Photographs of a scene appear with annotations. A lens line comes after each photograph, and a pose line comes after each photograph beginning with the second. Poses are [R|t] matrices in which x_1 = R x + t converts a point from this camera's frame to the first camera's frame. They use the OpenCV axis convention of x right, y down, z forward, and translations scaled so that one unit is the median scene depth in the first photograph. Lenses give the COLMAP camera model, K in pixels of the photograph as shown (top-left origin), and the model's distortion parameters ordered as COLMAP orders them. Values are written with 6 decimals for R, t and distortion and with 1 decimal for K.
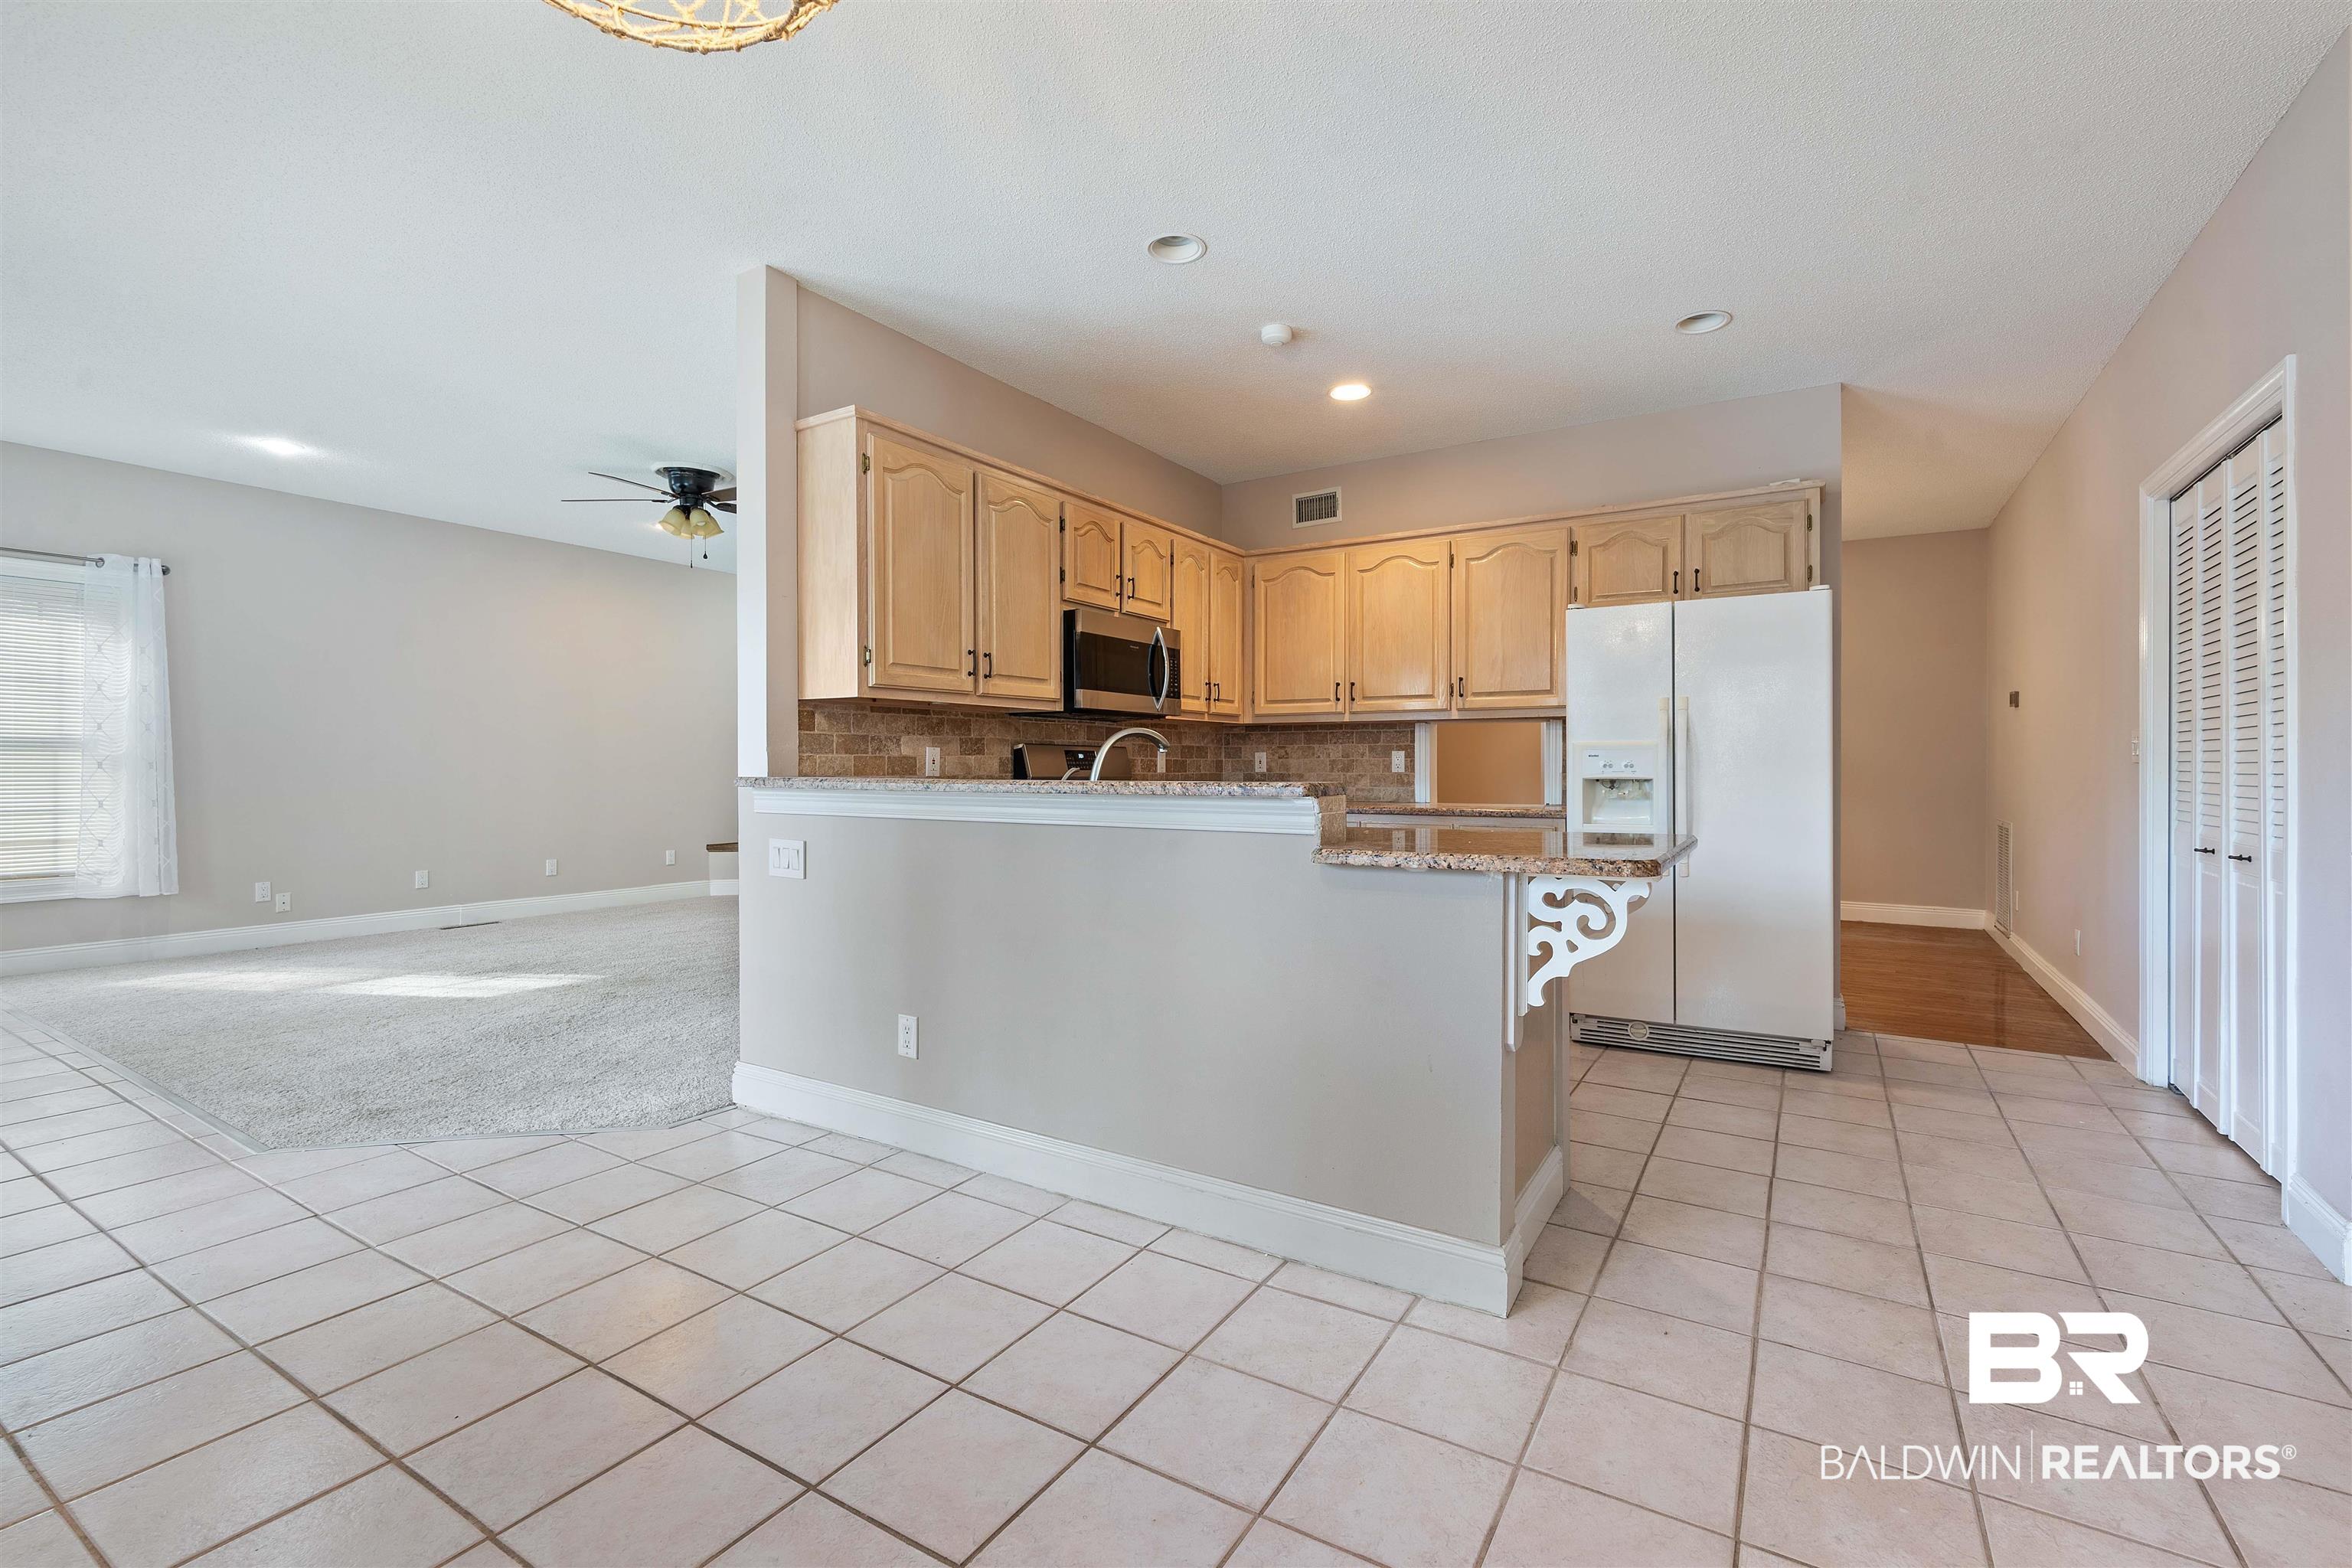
lens RADIAL K [[1033.1, 0, 1192.2], [0, 1033.1, 771.1], [0, 0, 1]] dist [-0.006069, -0.000230]
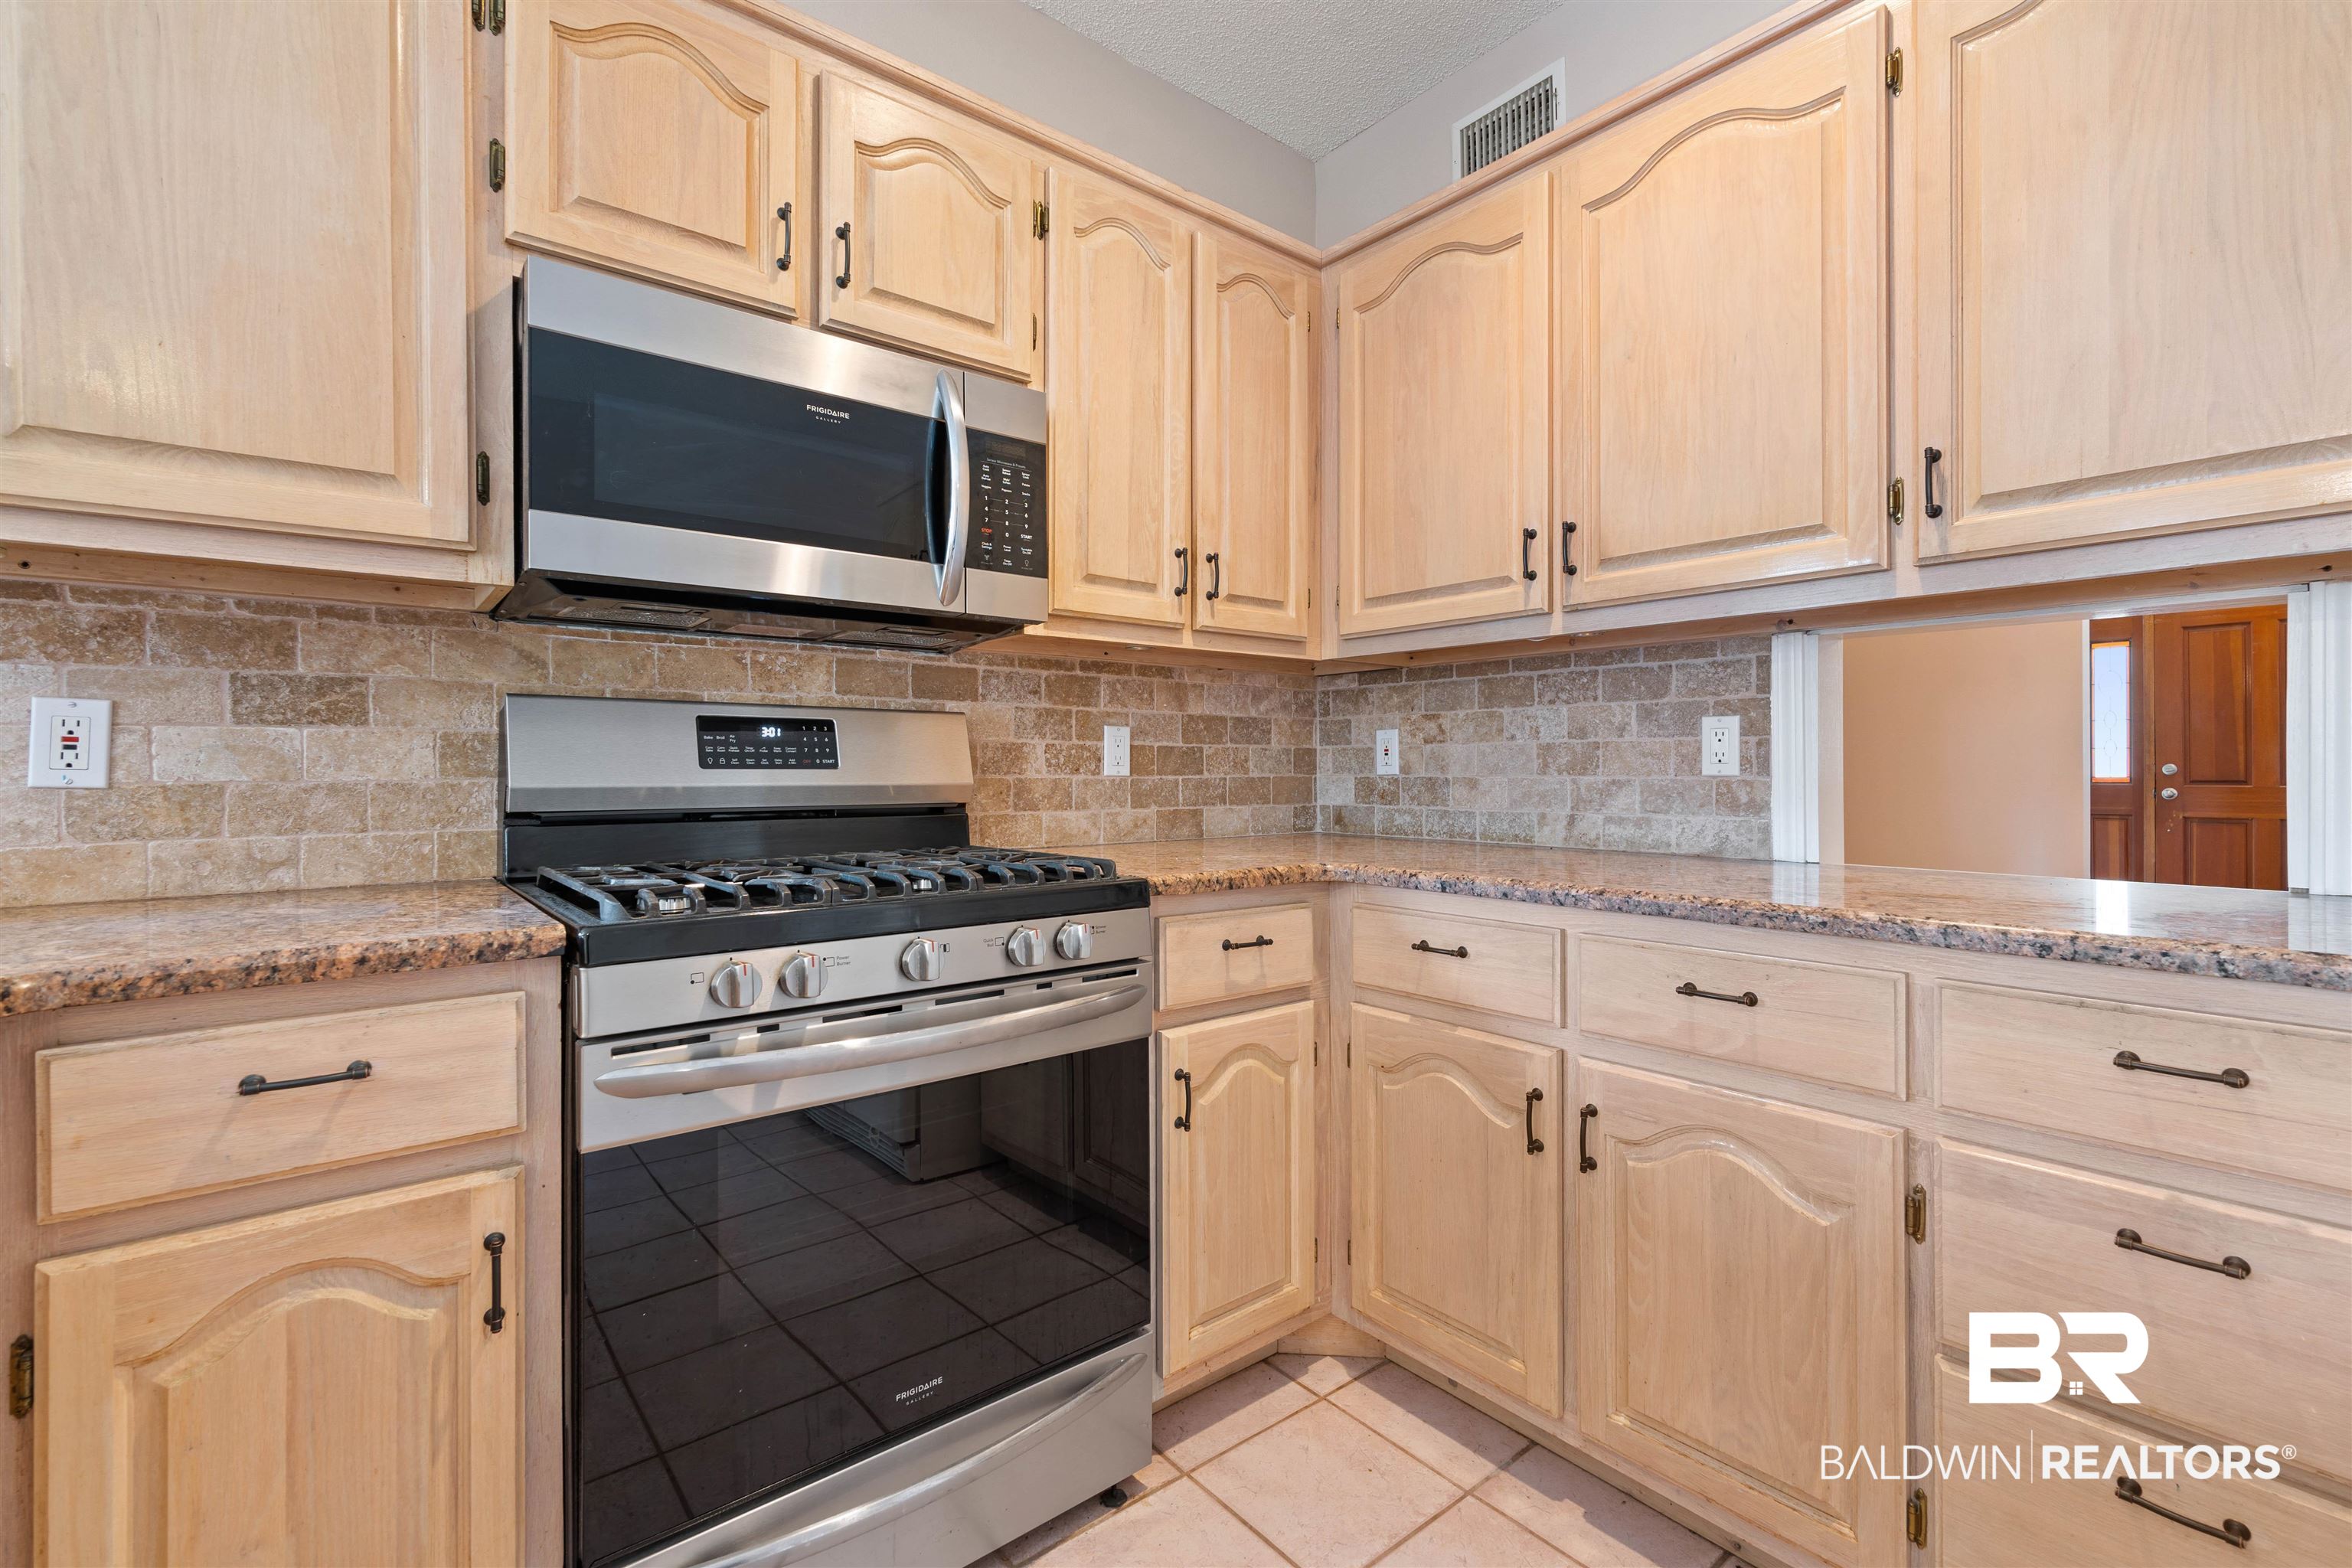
lens RADIAL K [[1033.1, 0, 1200.7], [0, 1033.1, 763.8], [0, 0, 1]] dist [-0.006069, -0.000230]
pose [[0.943750, -0.001871, -0.330655, 0.154562], [-0.000965, 0.999964, -0.008411, 0.000265], [0.330659, 0.008257, 0.943714, 0.630641]]
